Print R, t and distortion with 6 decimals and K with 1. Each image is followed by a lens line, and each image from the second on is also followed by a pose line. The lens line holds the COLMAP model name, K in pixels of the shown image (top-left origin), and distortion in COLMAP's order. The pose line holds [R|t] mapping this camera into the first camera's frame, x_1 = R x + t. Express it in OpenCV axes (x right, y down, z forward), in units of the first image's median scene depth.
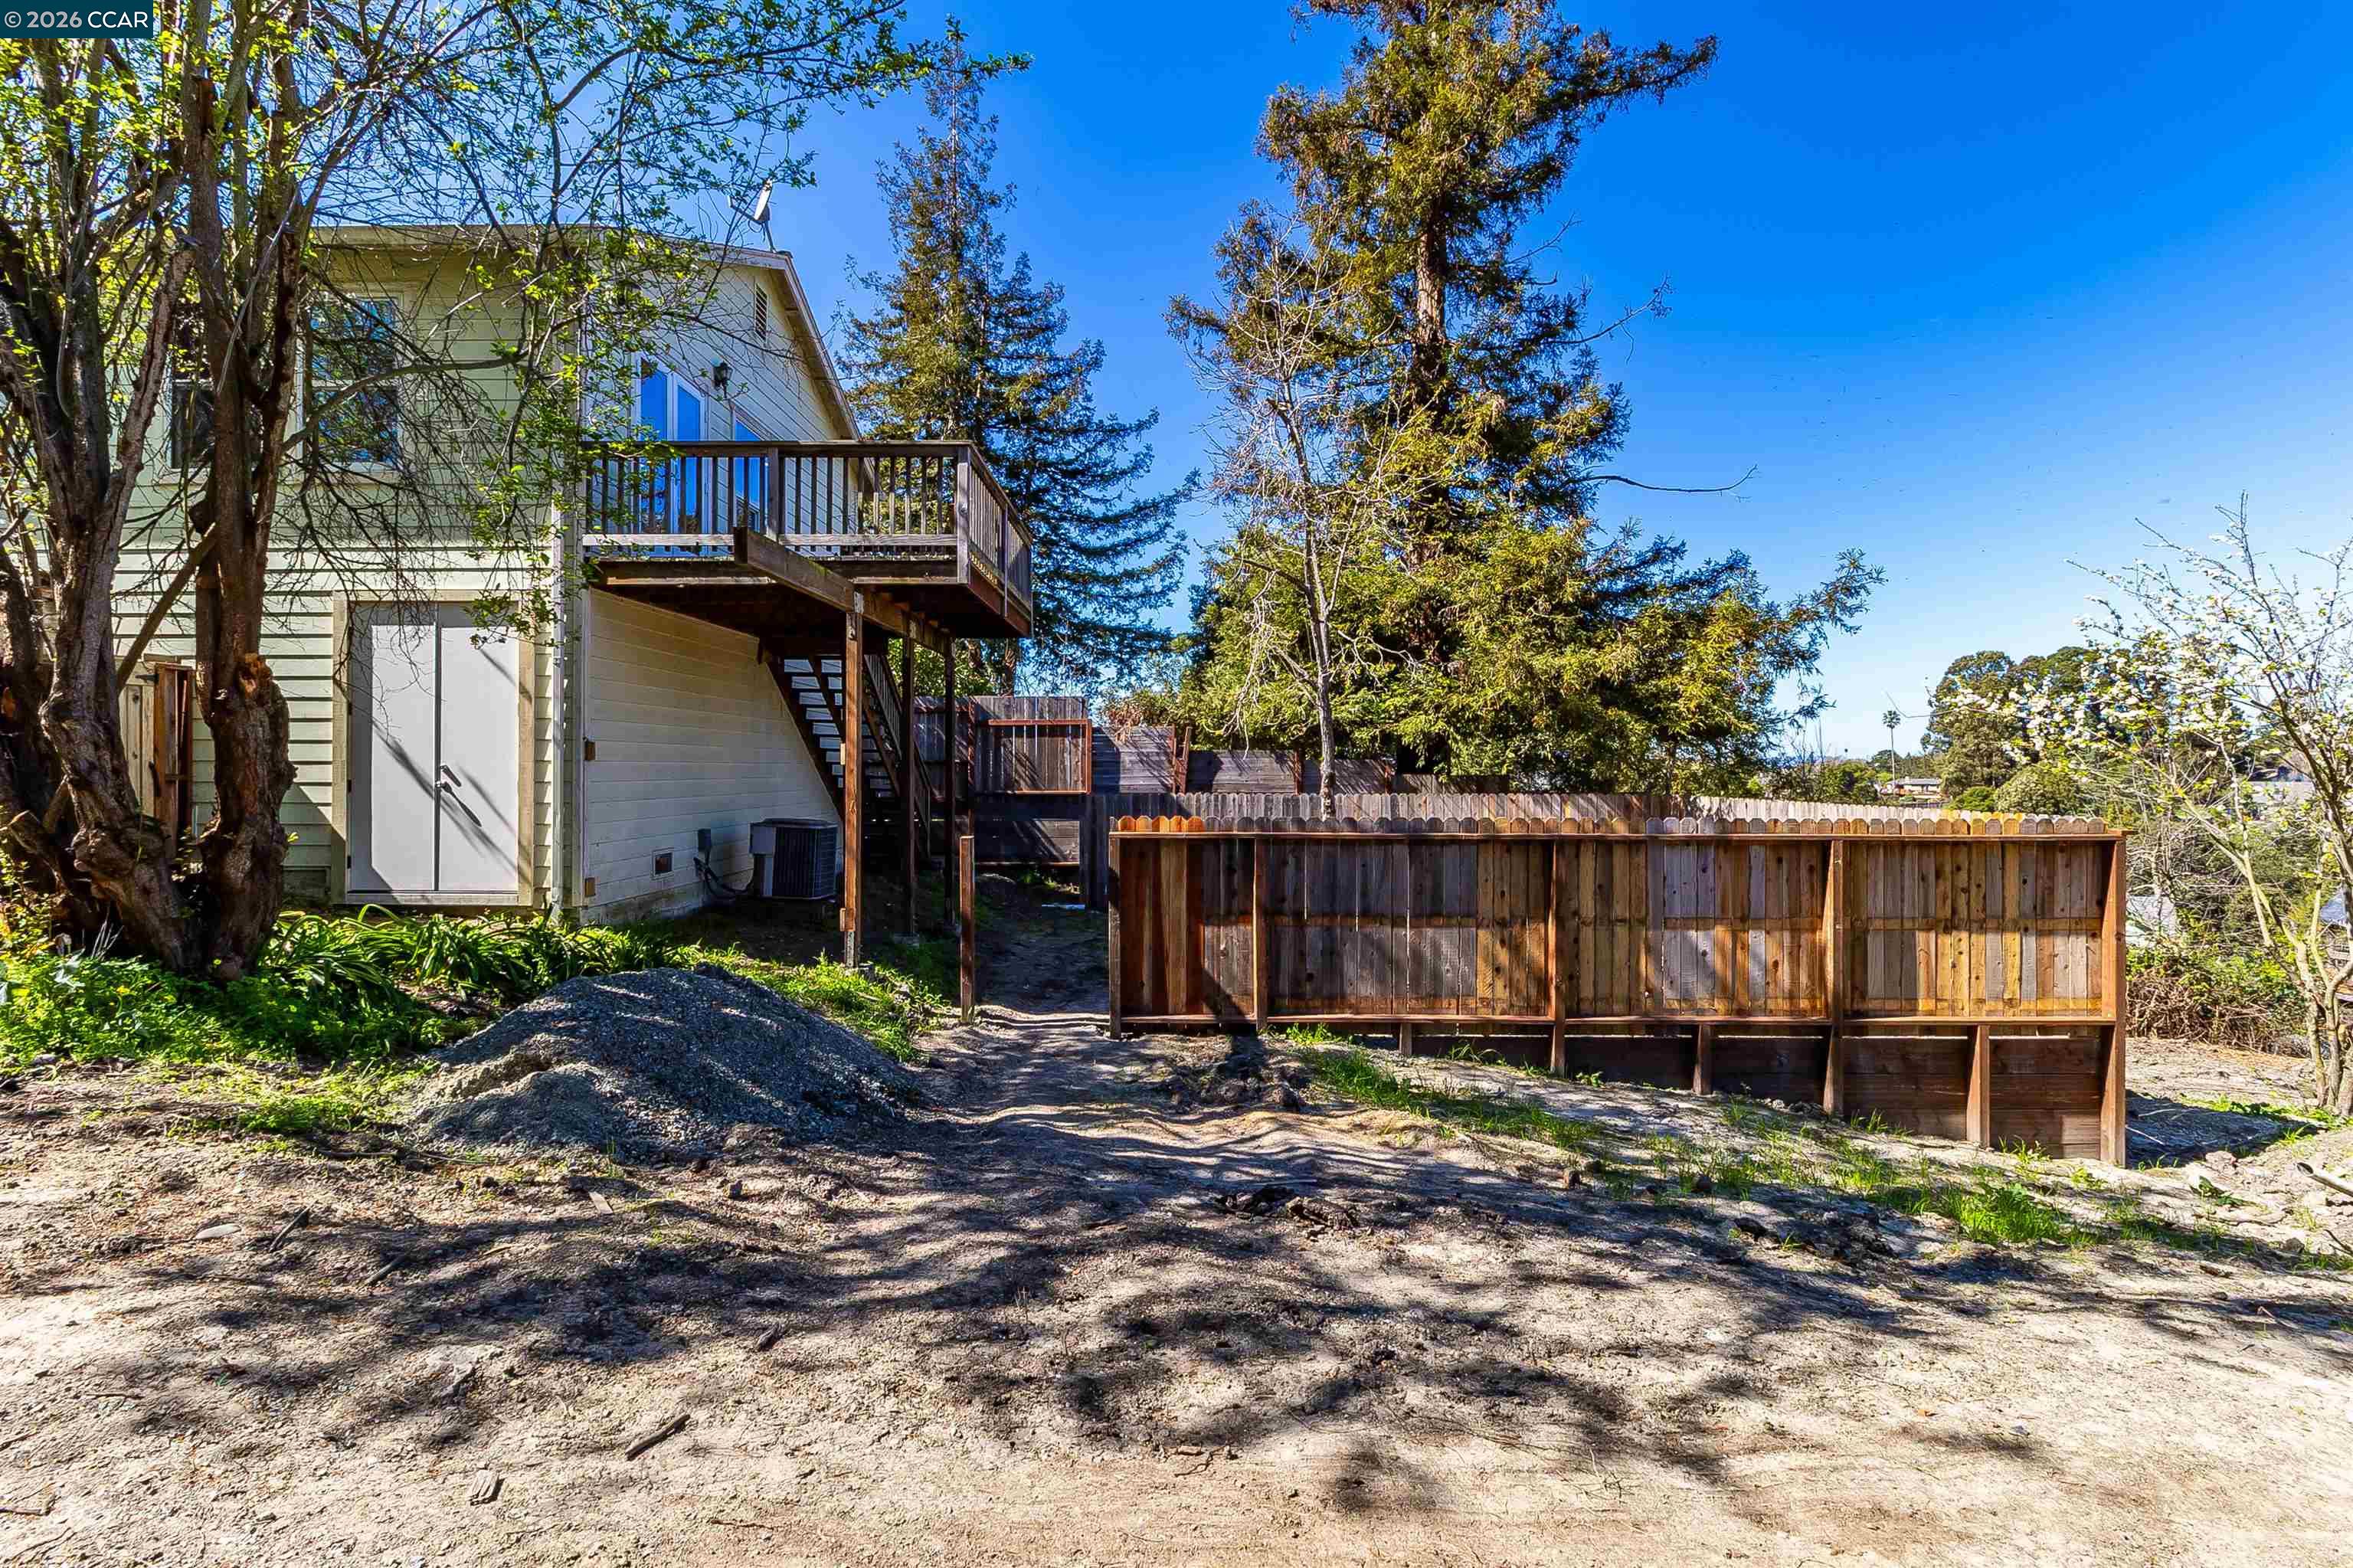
lens RADIAL K [[1090.7, 0, 1168.9], [0, 1090.7, 766.4], [0, 0, 1]] dist [-0.003749, -0.003210]
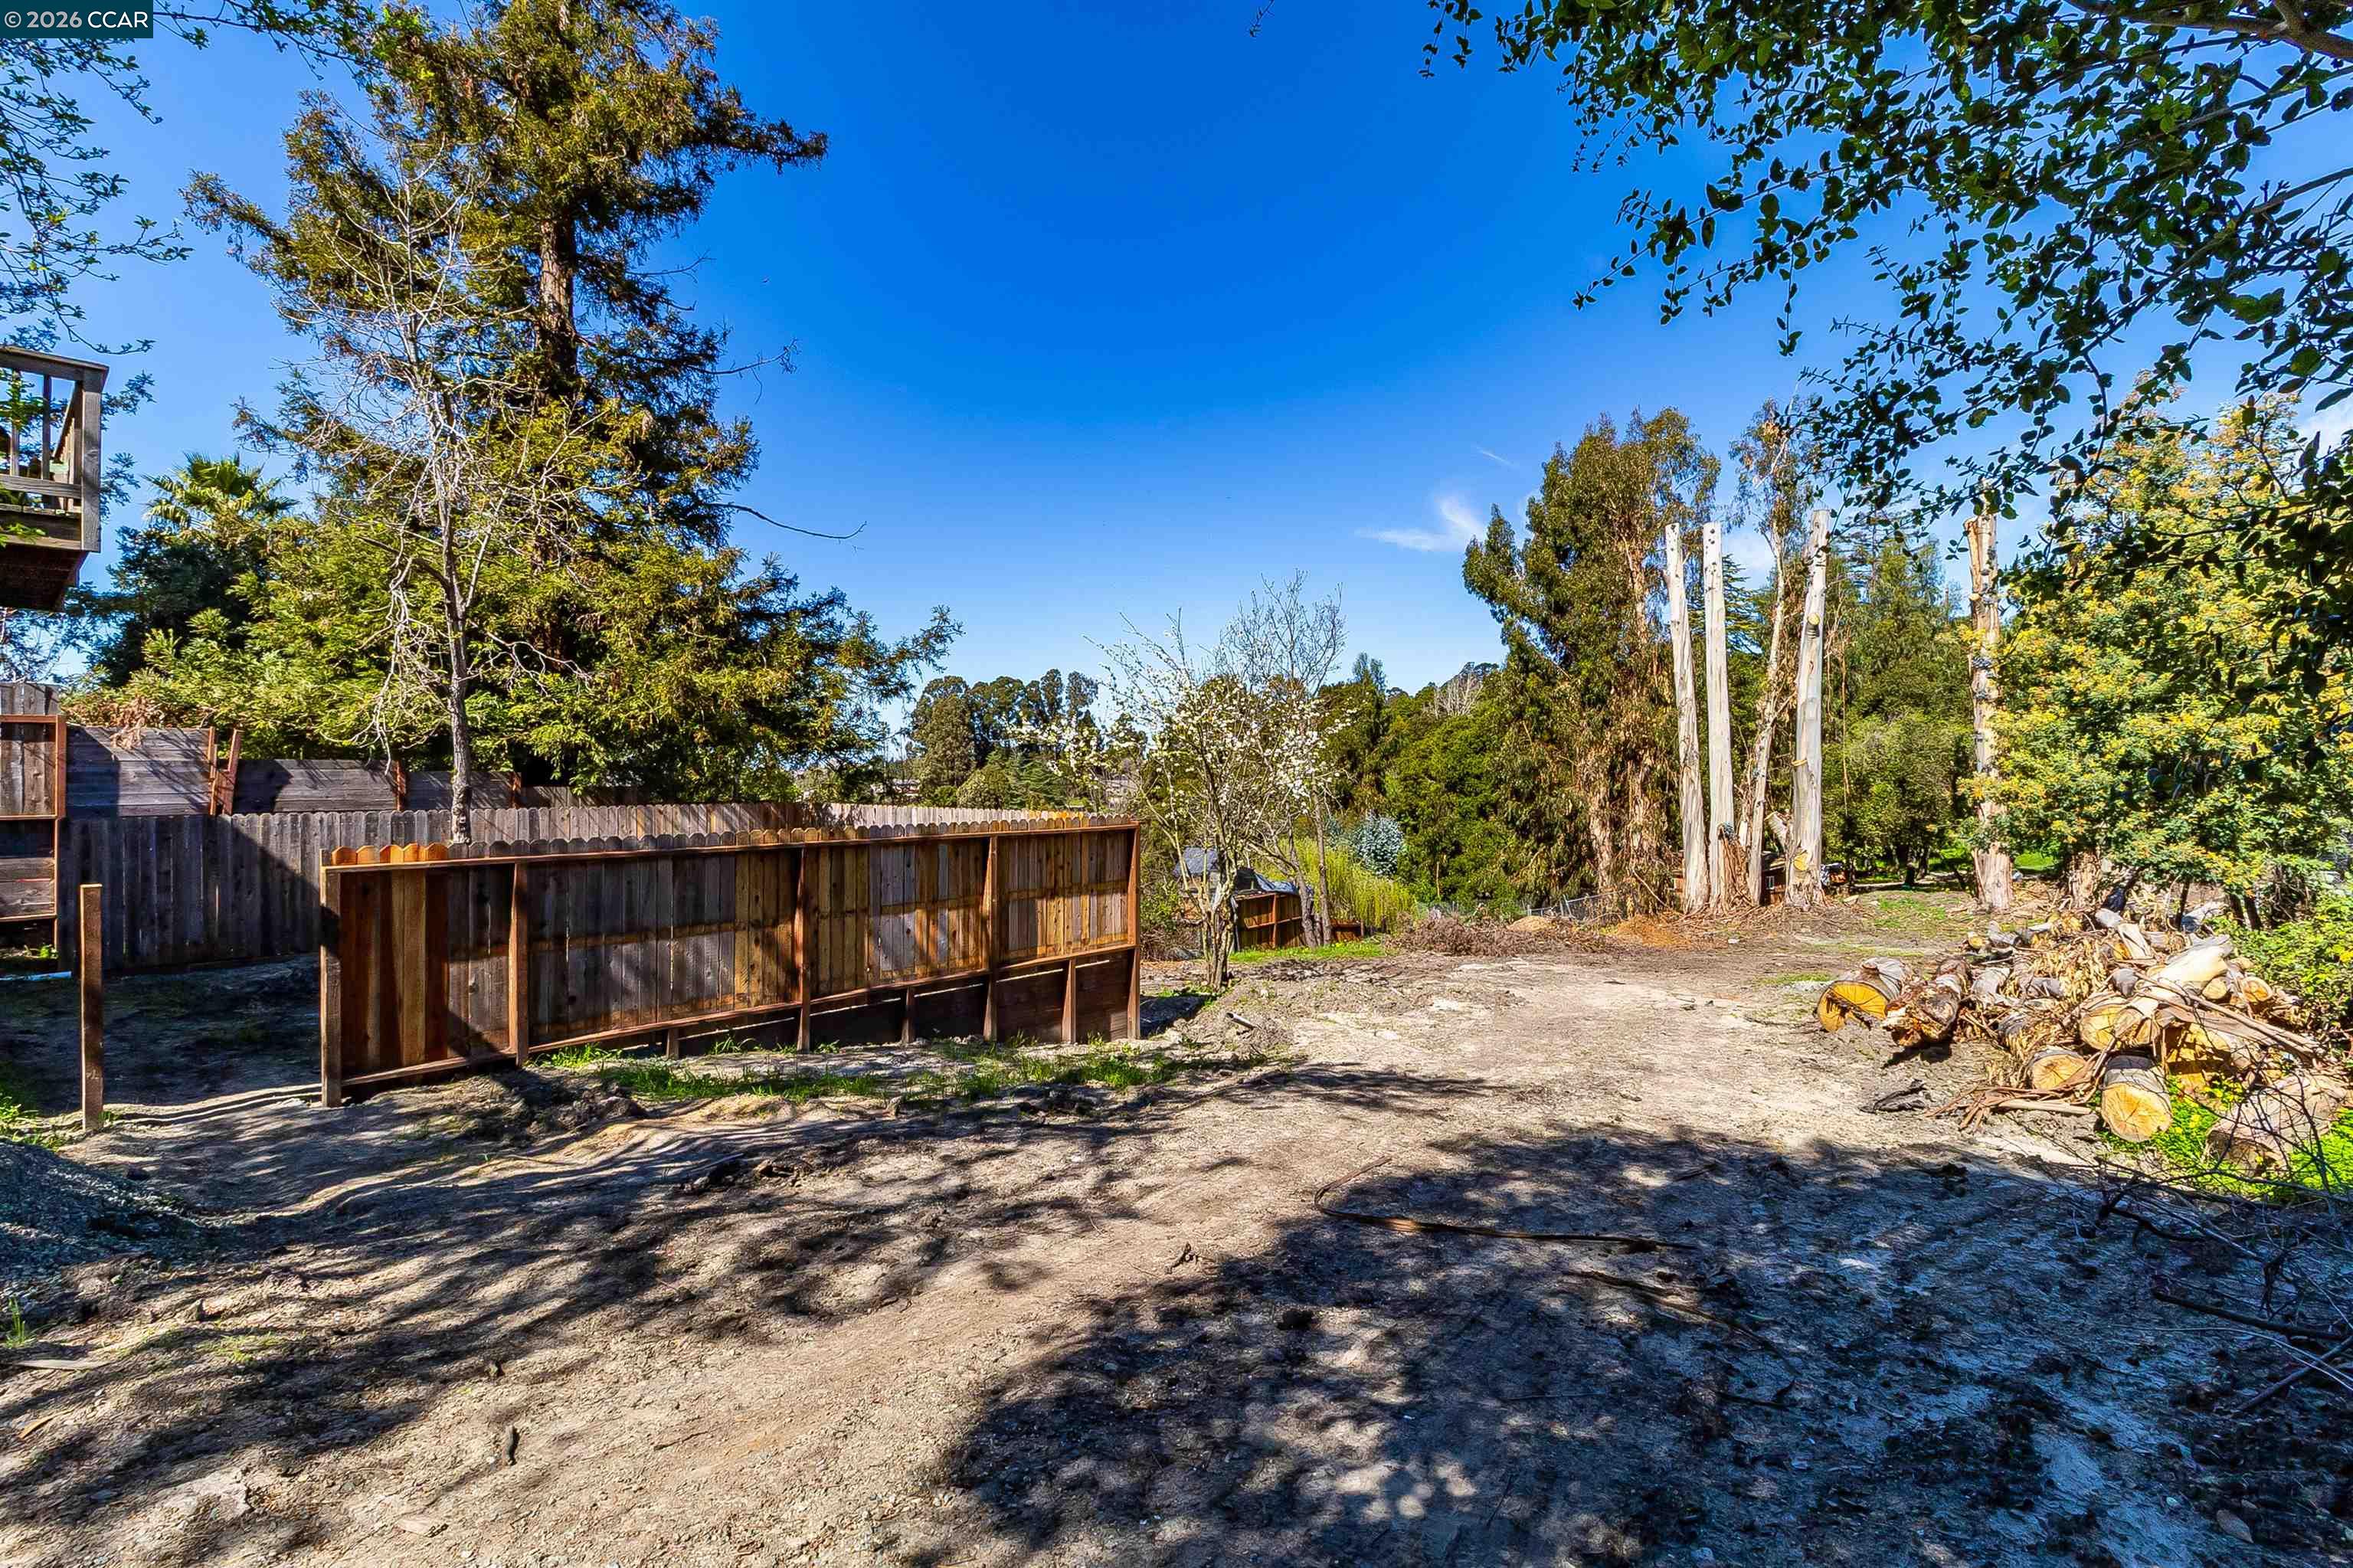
lens RADIAL K [[1090.7, 0, 1170.0], [0, 1090.7, 774.0], [0, 0, 1]] dist [-0.003749, -0.003210]
pose [[0.659303, -0.002782, 0.751872, -0.255851], [-0.000901, 0.999990, 0.004490, -0.016567], [-0.751877, -0.003638, 0.659294, -0.057053]]
